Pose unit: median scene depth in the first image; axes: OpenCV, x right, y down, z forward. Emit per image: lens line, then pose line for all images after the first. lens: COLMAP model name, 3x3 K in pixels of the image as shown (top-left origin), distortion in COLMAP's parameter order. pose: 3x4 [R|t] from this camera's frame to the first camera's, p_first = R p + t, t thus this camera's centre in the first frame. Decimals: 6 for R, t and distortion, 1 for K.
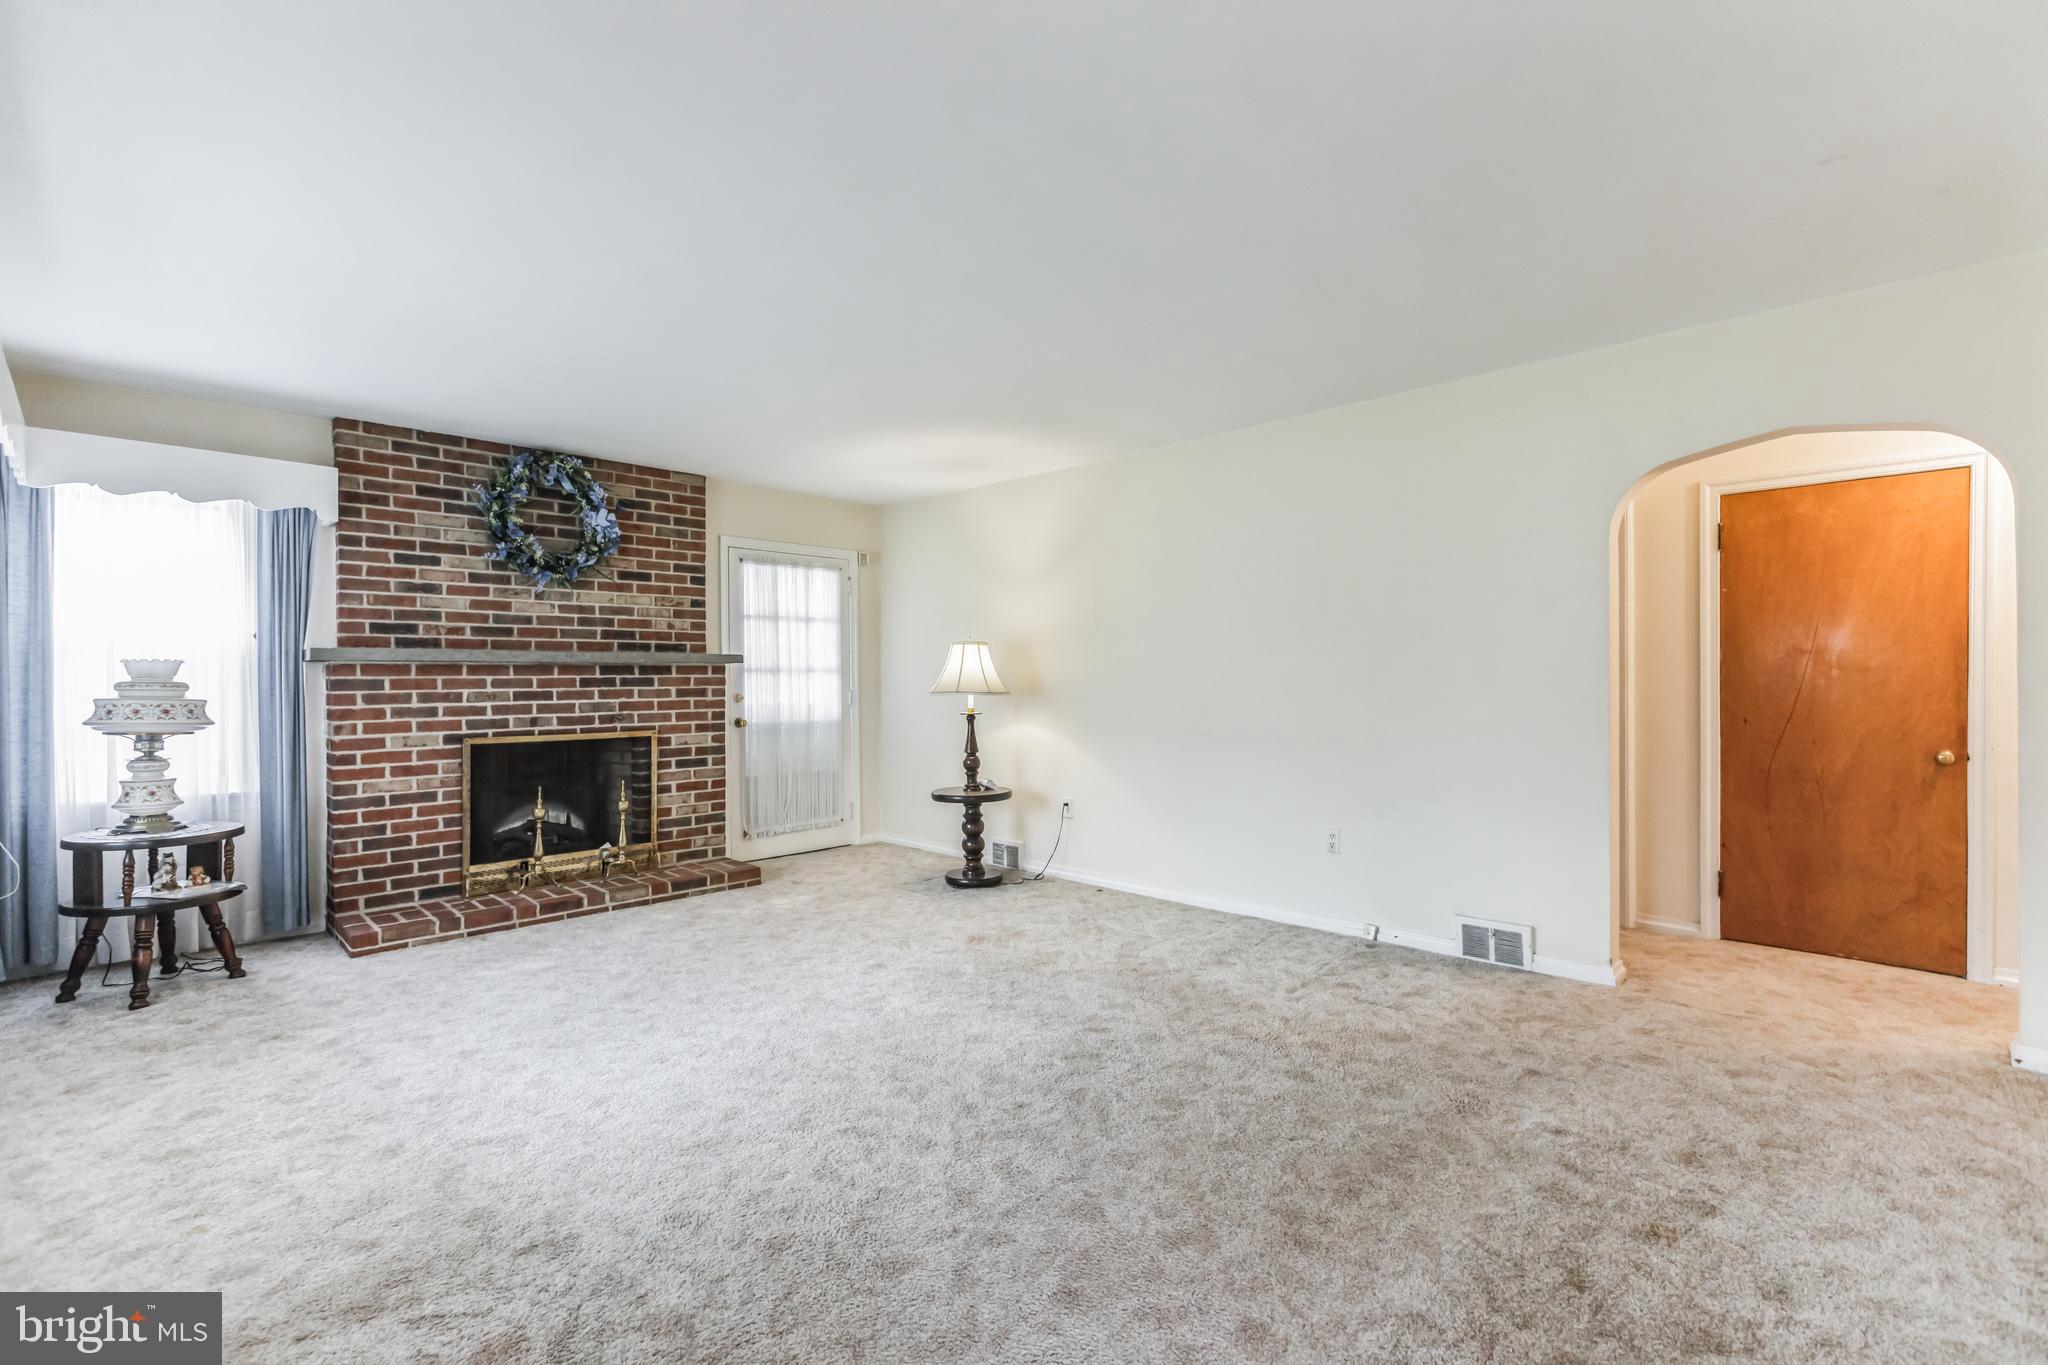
lens RADIAL K [[936.0, 0, 1016.6], [0, 936.0, 678.8], [0, 0, 1]] dist [0.000871, -0.000368]
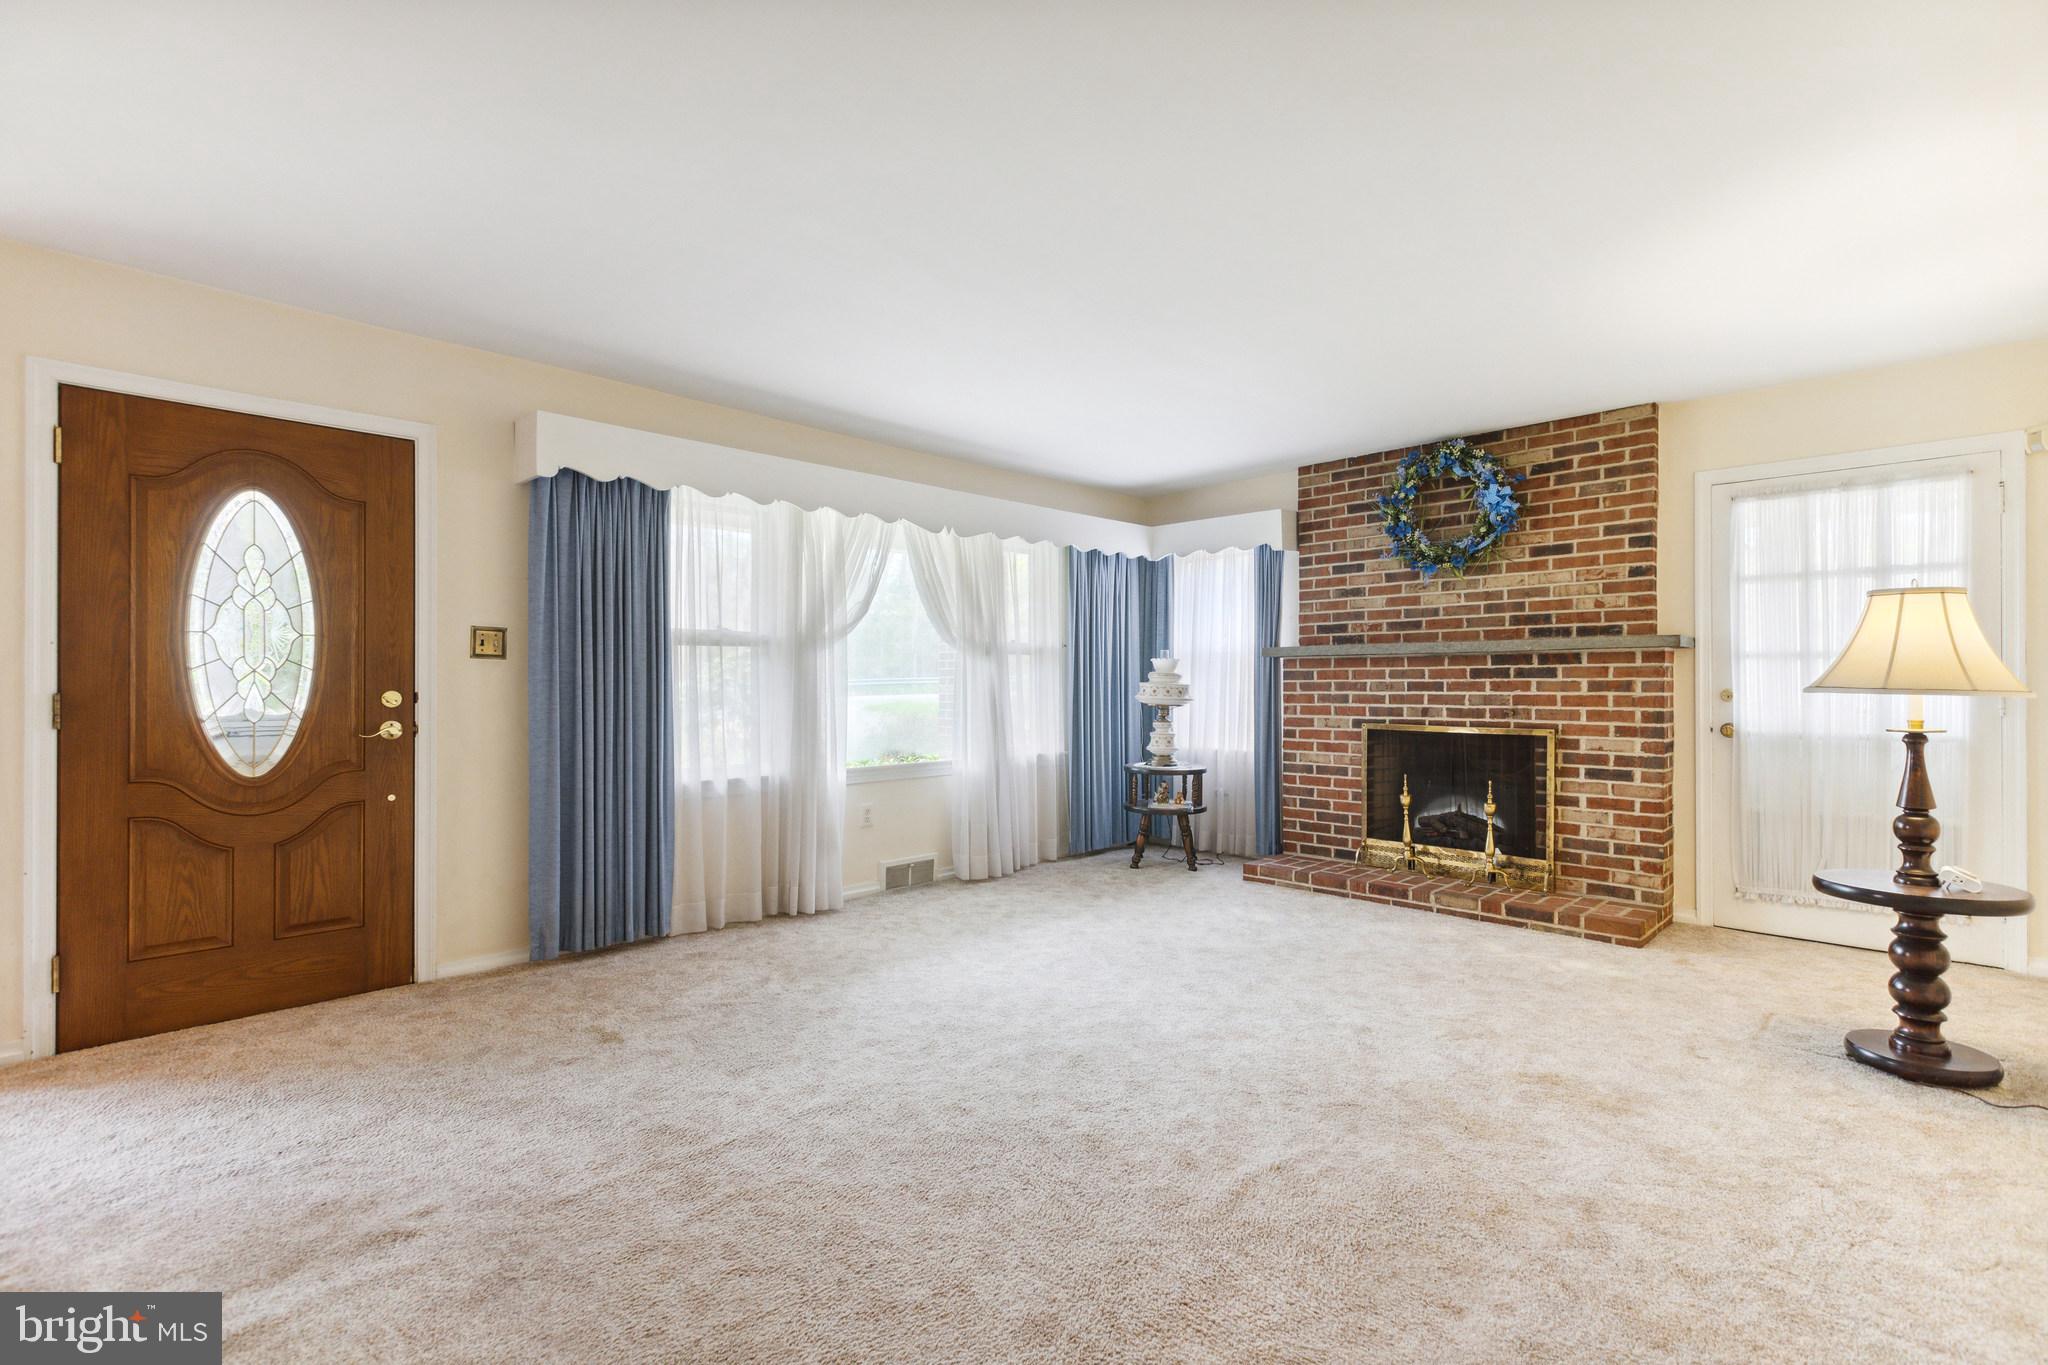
lens RADIAL K [[936.0, 0, 1016.6], [0, 936.0, 682.4], [0, 0, 1]] dist [0.000871, -0.000368]
pose [[-0.019300, 0.004494, -0.999804, 0.497945], [-0.000733, 0.999990, 0.004509, 0.009208], [0.999813, 0.000820, -0.019297, 0.560050]]
